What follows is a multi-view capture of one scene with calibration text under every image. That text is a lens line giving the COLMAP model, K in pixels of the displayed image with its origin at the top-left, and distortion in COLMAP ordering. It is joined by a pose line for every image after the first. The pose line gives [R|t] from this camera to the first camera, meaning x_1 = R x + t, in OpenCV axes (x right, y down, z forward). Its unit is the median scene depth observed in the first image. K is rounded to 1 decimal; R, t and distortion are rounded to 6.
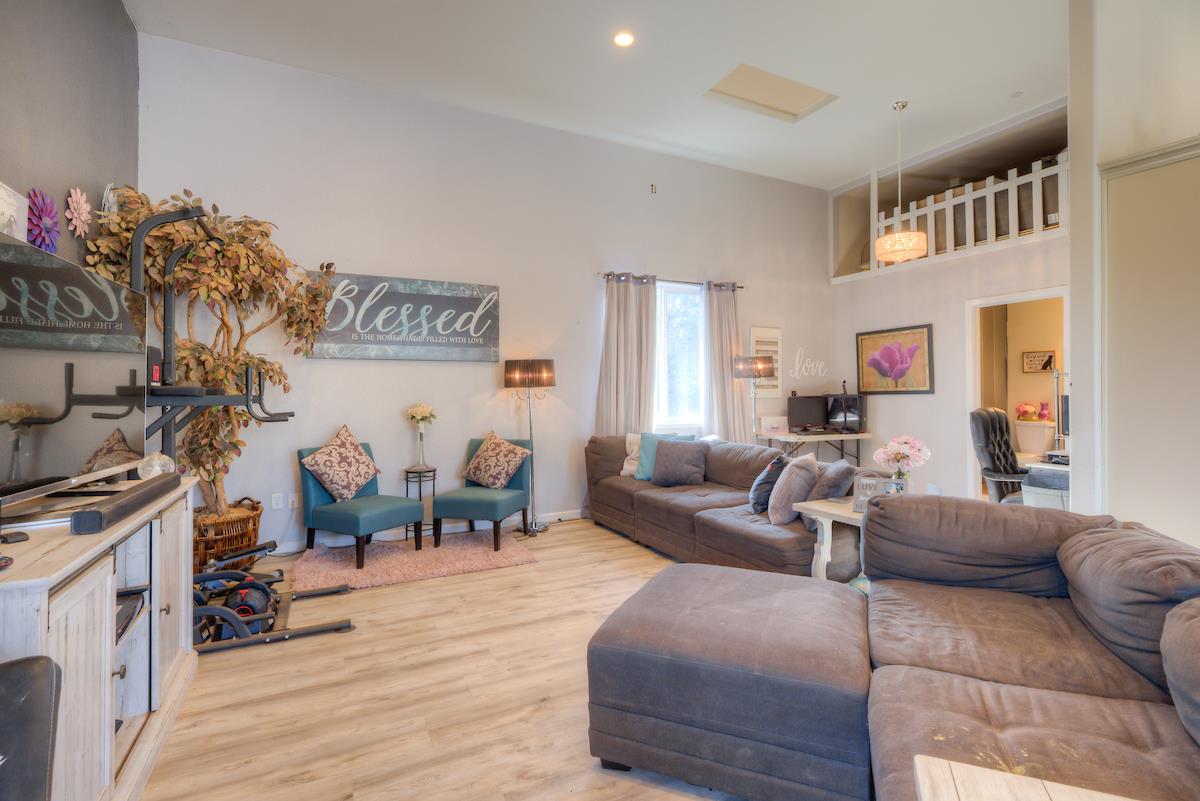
lens RADIAL K [[553.1, 0, 605.4], [0, 553.1, 394.7], [0, 0, 1]] dist [0.000946, 0.001822]
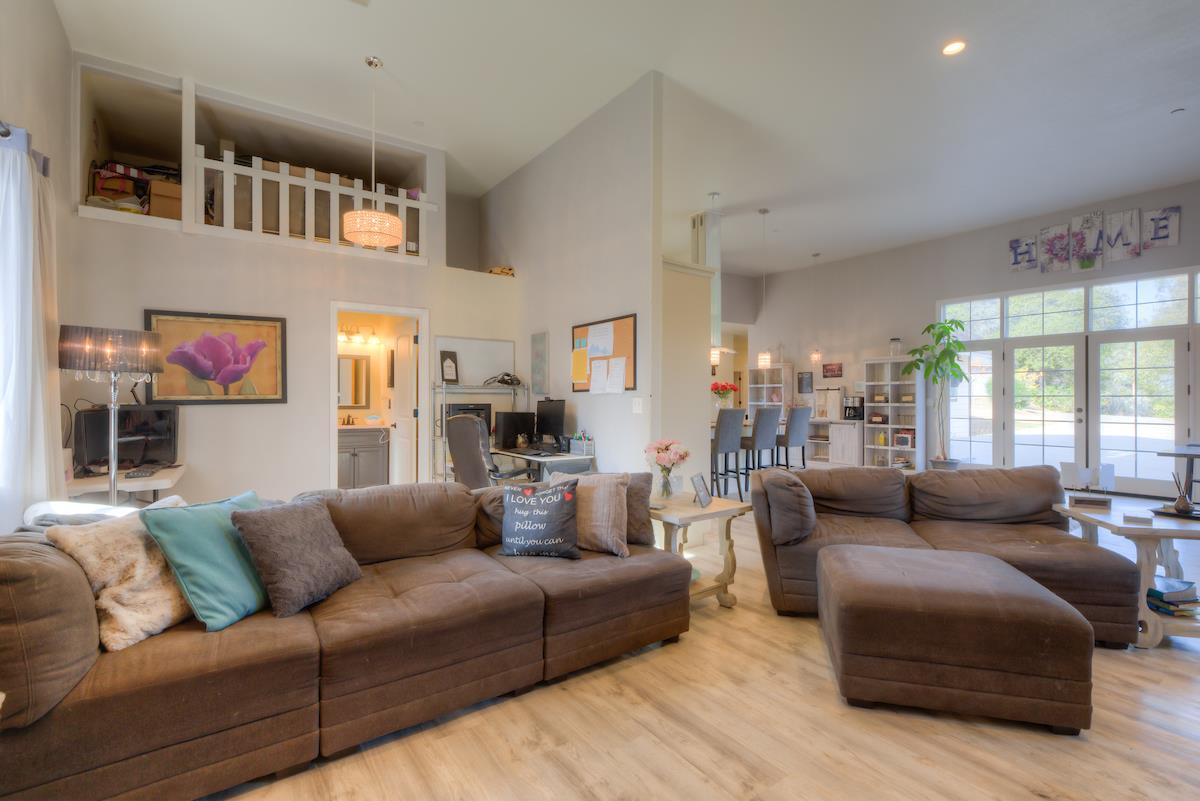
lens RADIAL K [[558.7, 0, 613.8], [0, 558.7, 392.1], [0, 0, 1]] dist [0.001161, -0.000582]
pose [[-0.152773, 0.017026, 0.988115, -0.292638], [0.000860, 0.999853, -0.017095, -0.003723], [-0.988261, -0.001762, -0.152765, 0.619391]]
